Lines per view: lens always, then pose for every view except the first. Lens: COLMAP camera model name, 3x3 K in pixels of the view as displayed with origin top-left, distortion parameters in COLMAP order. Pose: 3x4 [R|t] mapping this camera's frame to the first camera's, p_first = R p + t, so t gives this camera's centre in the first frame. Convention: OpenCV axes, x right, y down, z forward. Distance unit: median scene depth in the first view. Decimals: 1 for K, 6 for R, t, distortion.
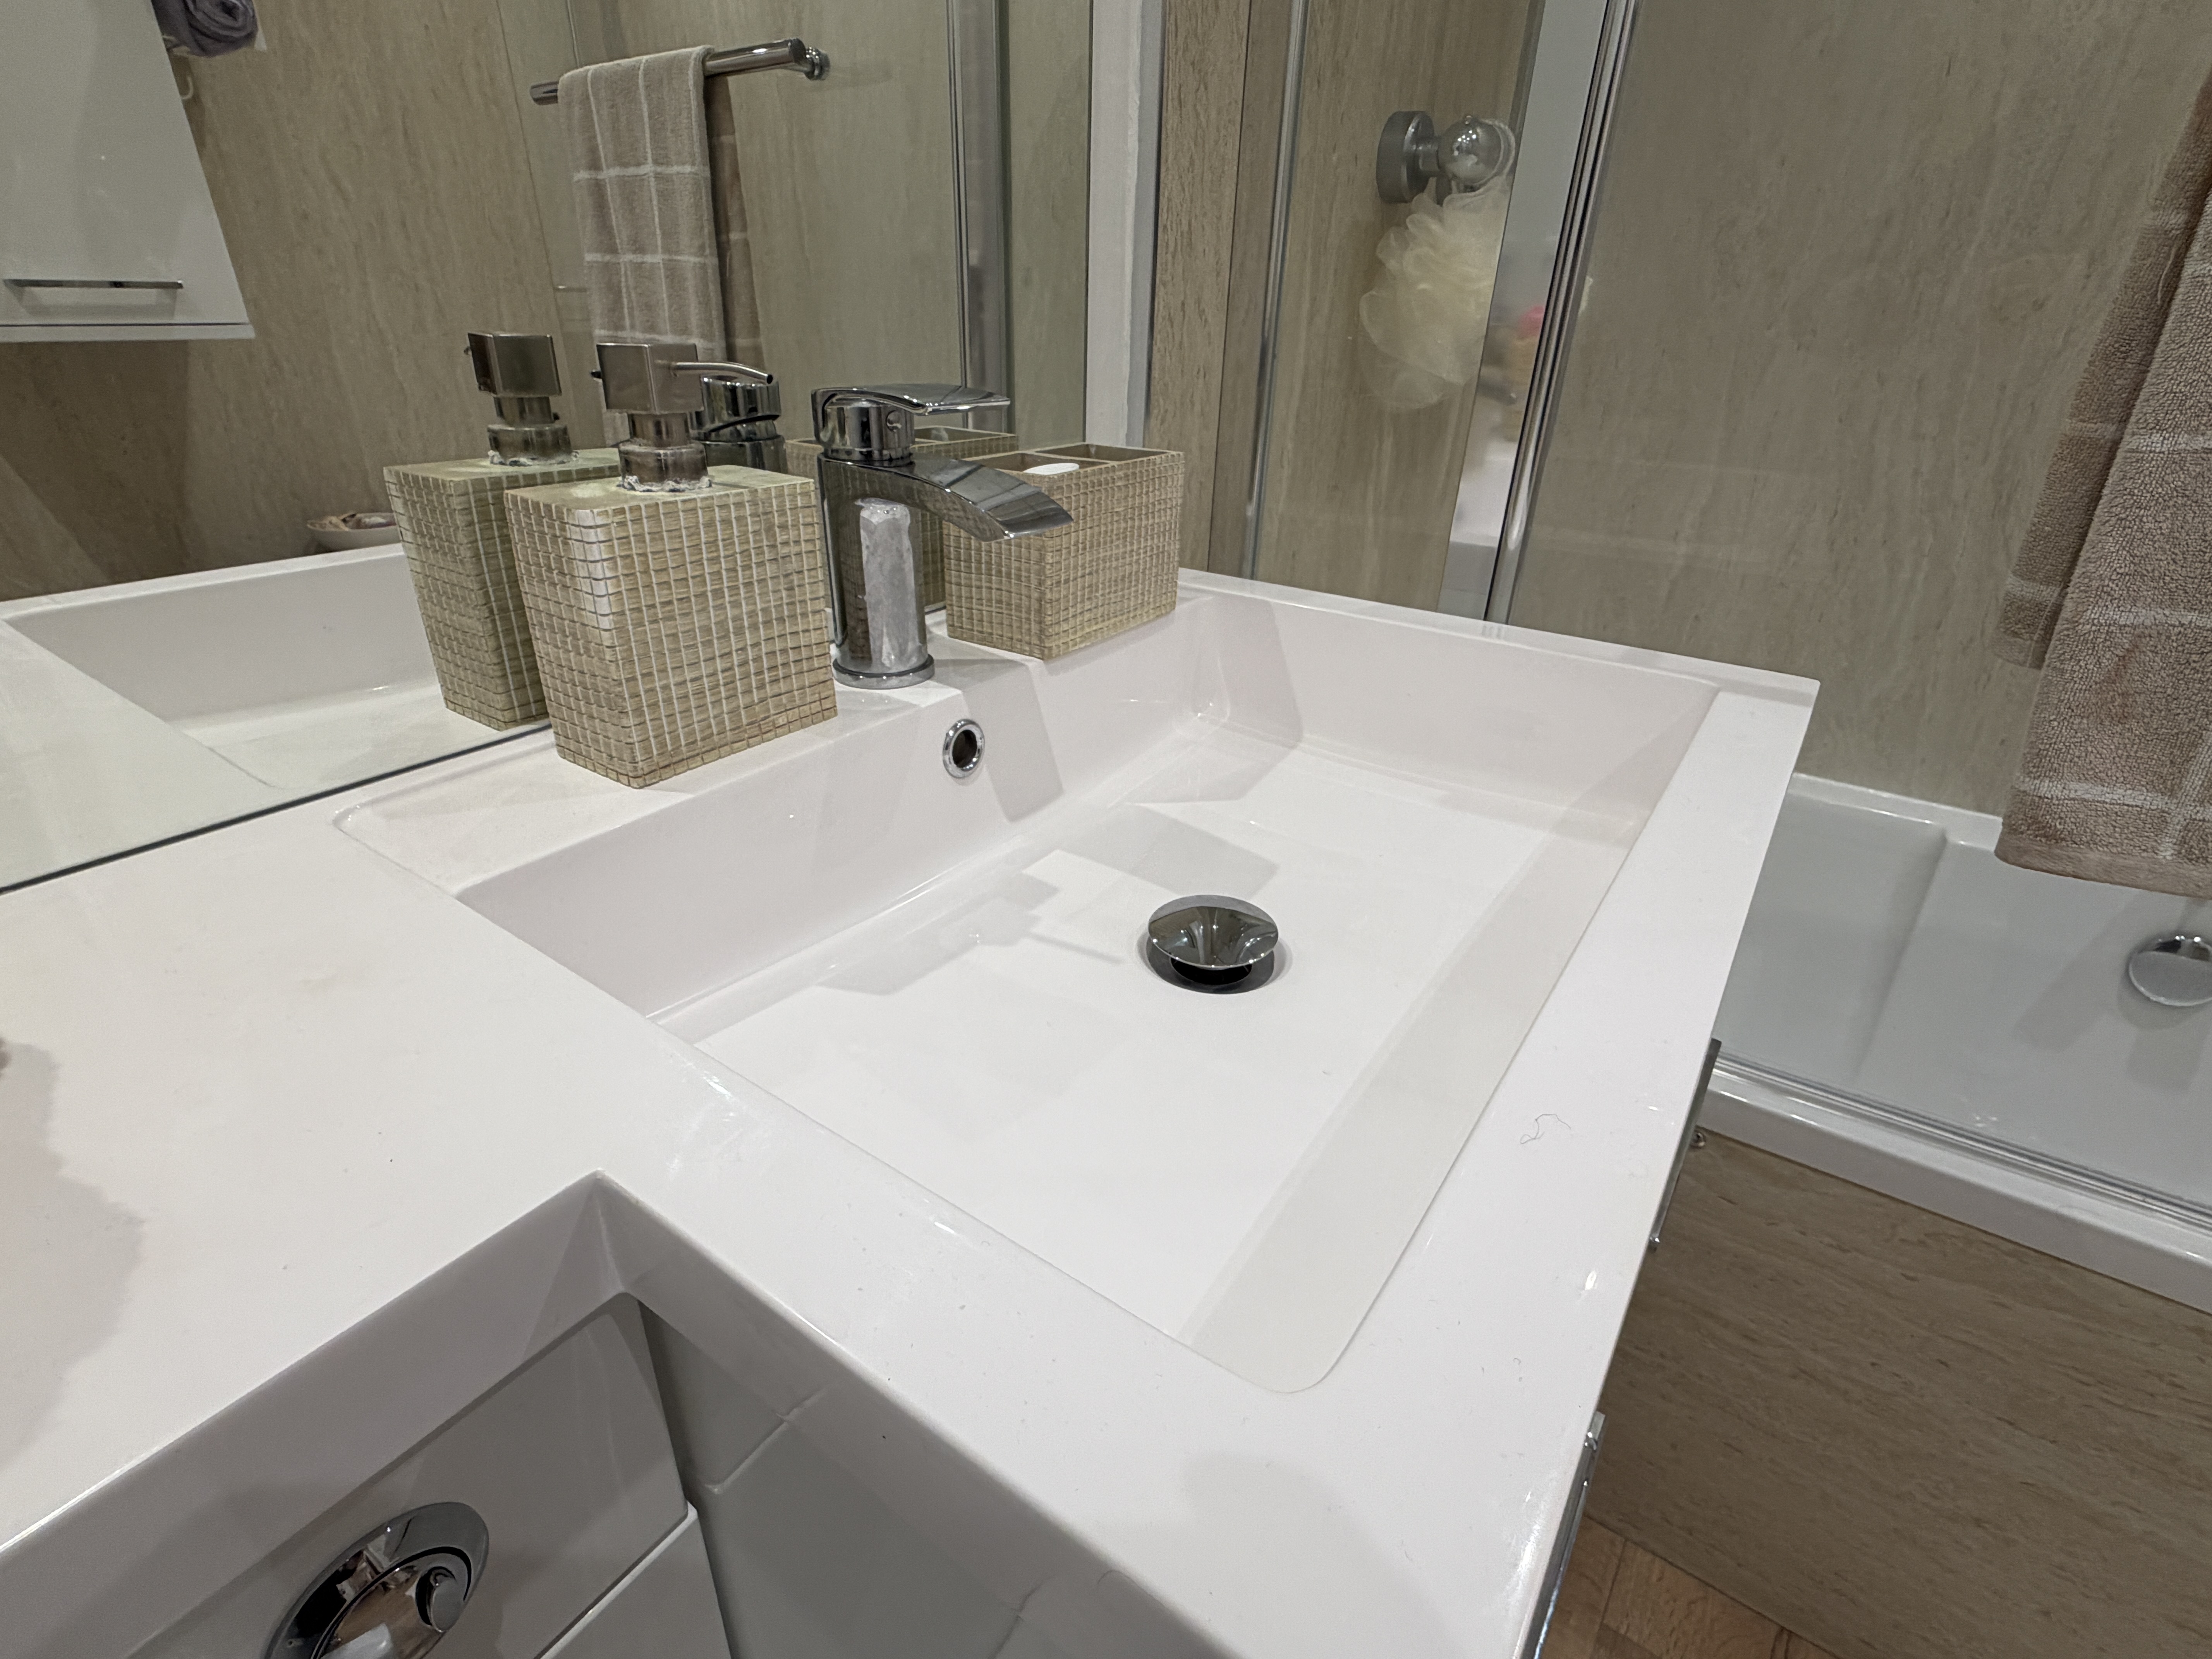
lens RADIAL K [[1064.2, 0, 1111.8], [0, 1064.2, 831.5], [0, 0, 1]] dist [-0.000564, 0.000000]
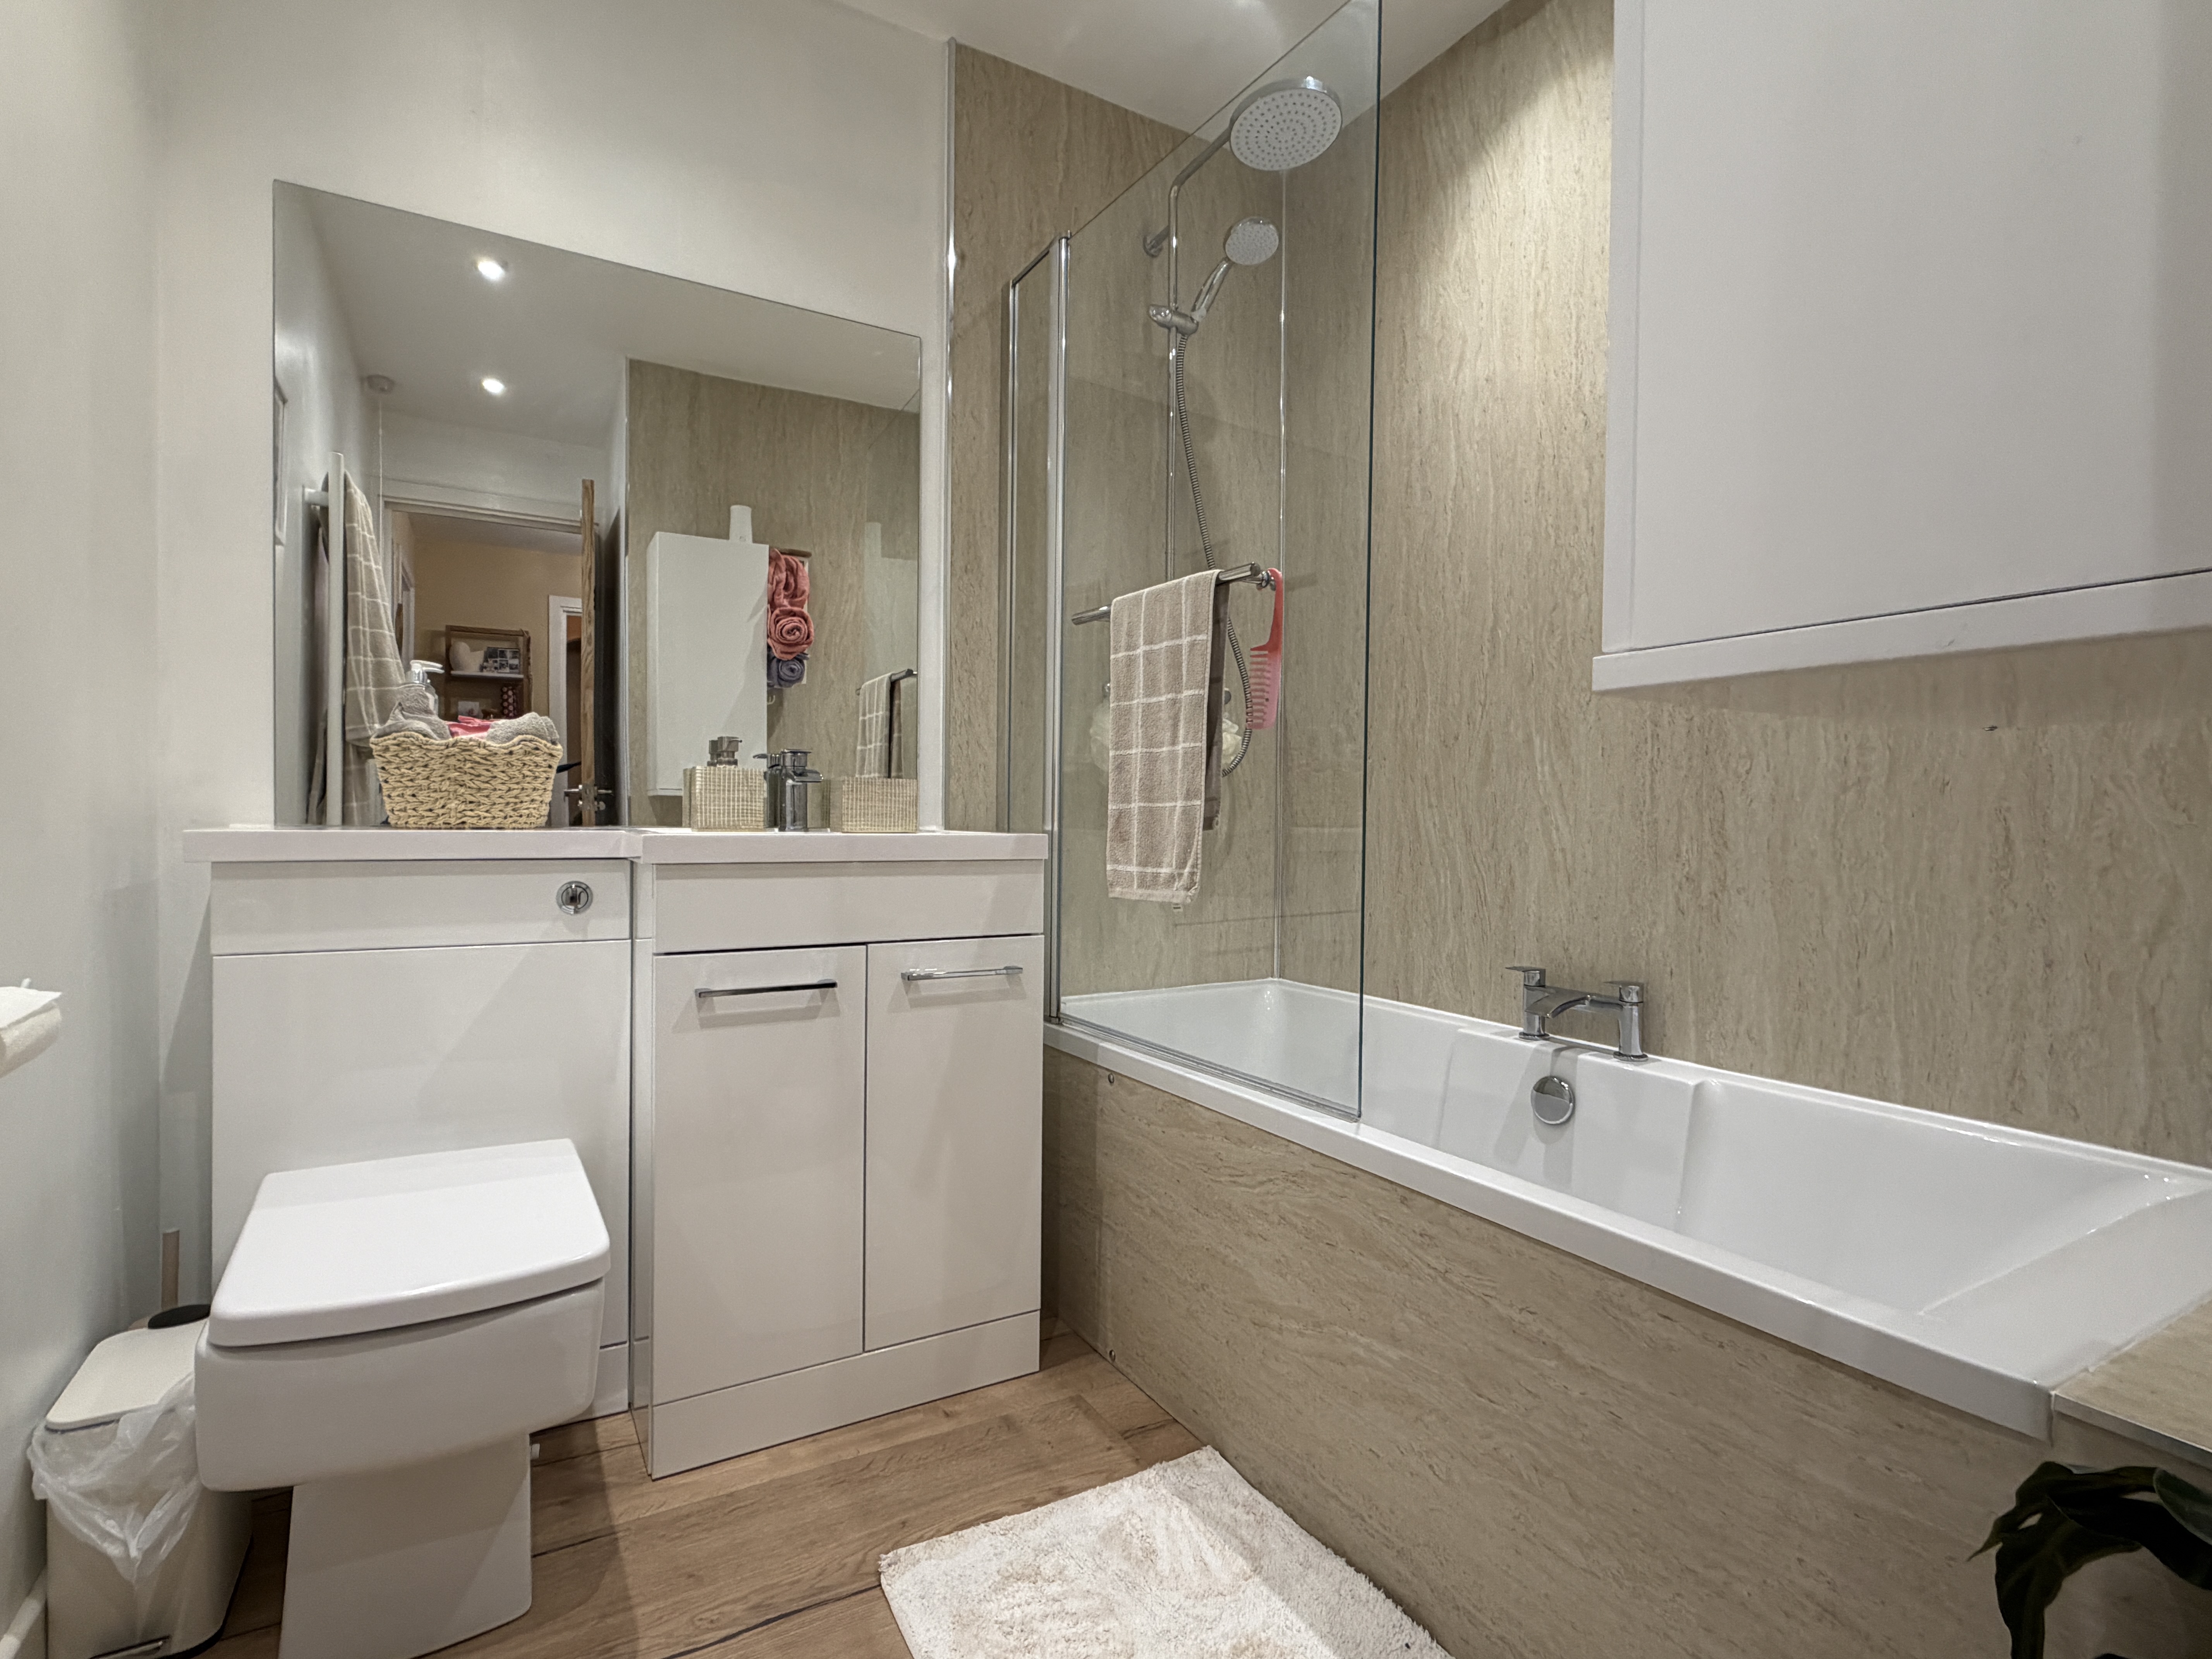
lens RADIAL K [[1064.2, 0, 1111.8], [0, 1064.2, 831.5], [0, 0, 1]] dist [-0.000564, 0.000000]
pose [[0.907861, -0.008149, -0.419191, 1.235833], [-0.178060, 0.897674, -0.403083, 0.604019], [0.379582, 0.440585, 0.813512, -0.799809]]
